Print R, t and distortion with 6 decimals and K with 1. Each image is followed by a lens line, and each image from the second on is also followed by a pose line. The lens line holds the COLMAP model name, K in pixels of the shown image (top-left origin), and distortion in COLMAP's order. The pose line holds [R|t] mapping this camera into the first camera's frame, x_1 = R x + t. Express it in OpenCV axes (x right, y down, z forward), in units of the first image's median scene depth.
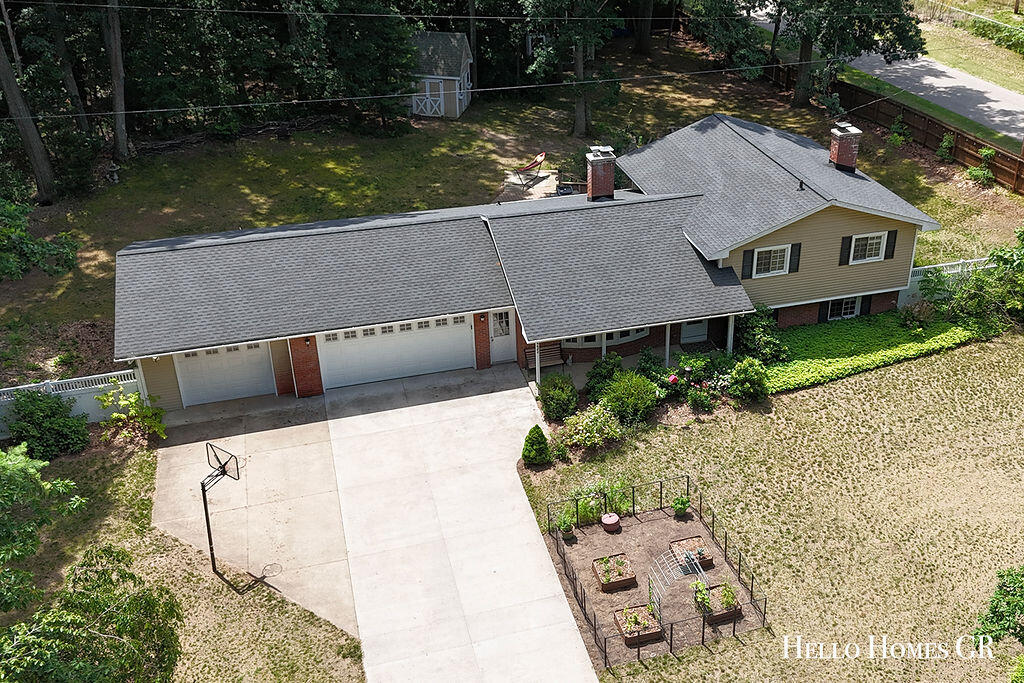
lens RADIAL K [[1052.6, 0, 598.4], [0, 1052.6, 324.2], [0, 0, 1]] dist [0.083412, -0.162673]
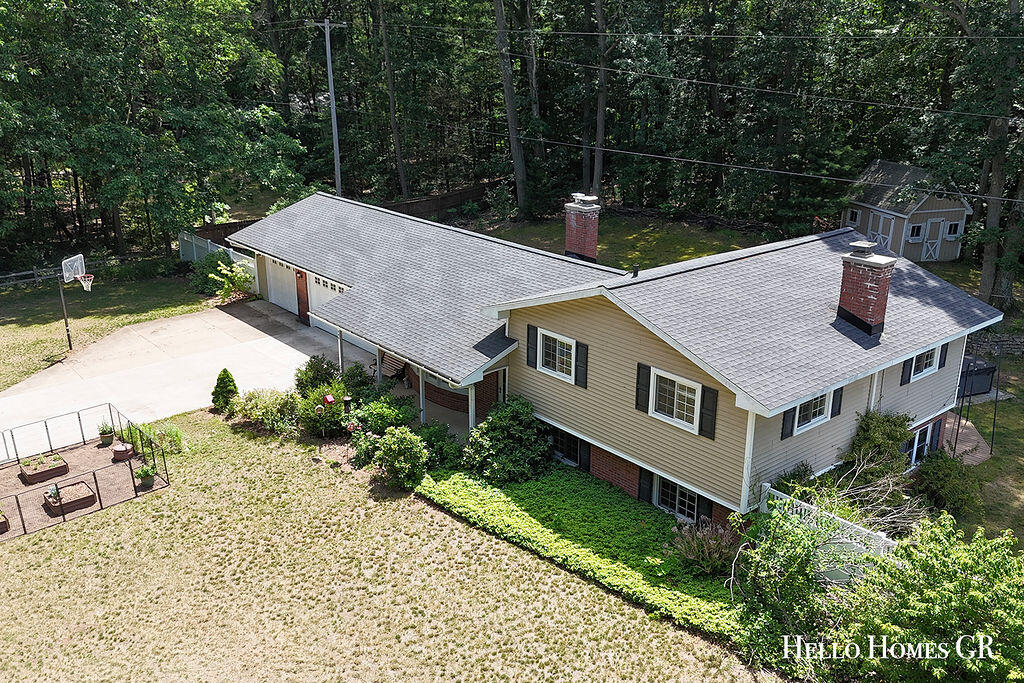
lens RADIAL K [[896.0, 0, 512.0], [0, 896.0, 341.5], [0, 0, 1]] dist [0.068263, -0.086376]
pose [[0.386060, 0.289275, -0.875944, 0.704841], [-0.447778, 0.888952, 0.096219, -0.117424], [0.806506, 0.355083, 0.472720, 0.718224]]
